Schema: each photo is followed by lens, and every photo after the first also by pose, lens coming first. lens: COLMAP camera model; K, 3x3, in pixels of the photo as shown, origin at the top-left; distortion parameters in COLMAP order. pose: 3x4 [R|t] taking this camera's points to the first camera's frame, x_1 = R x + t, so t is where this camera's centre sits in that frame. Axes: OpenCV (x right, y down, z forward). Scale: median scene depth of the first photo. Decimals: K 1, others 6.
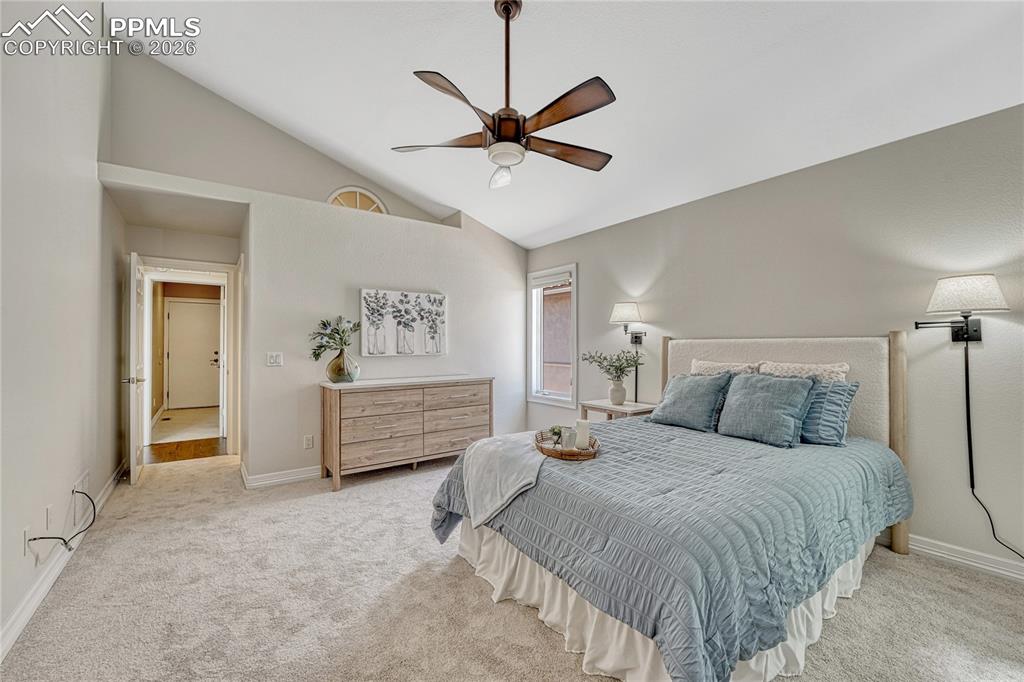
lens RADIAL K [[416.7, 0, 516.8], [0, 416.7, 340.0], [0, 0, 1]] dist [-0.008298, -0.000122]
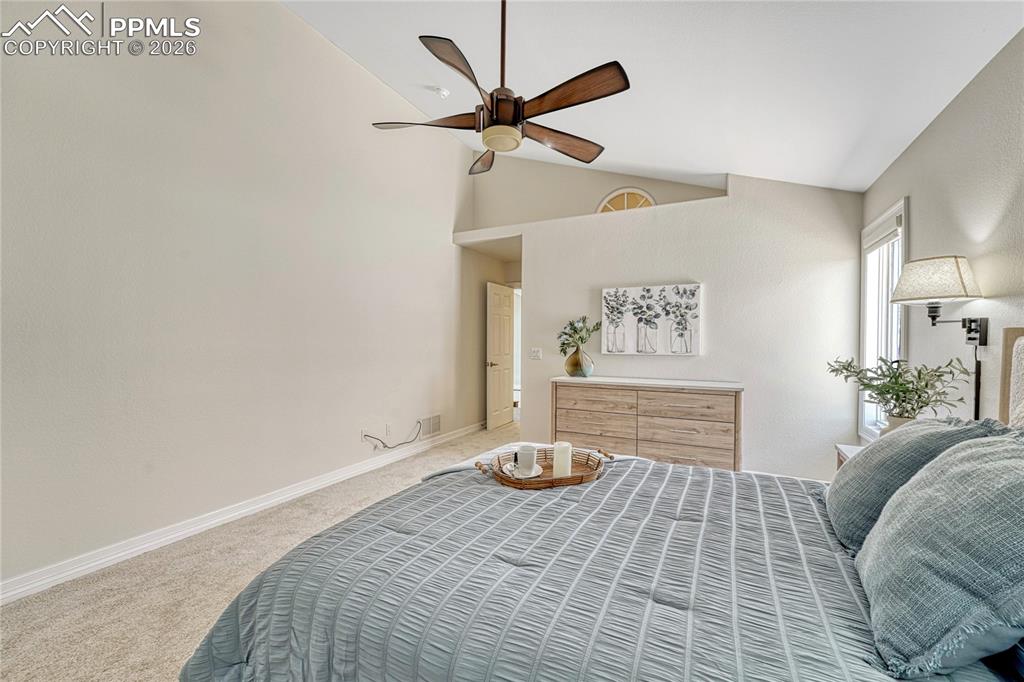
lens RADIAL K [[416.7, 0, 515.7], [0, 416.7, 343.2], [0, 0, 1]] dist [-0.008298, -0.000122]
pose [[0.449044, 0.008495, -0.893469, 0.440525], [0.001947, 0.999943, 0.010487, 0.001364], [0.893508, -0.006449, 0.449001, 0.323133]]
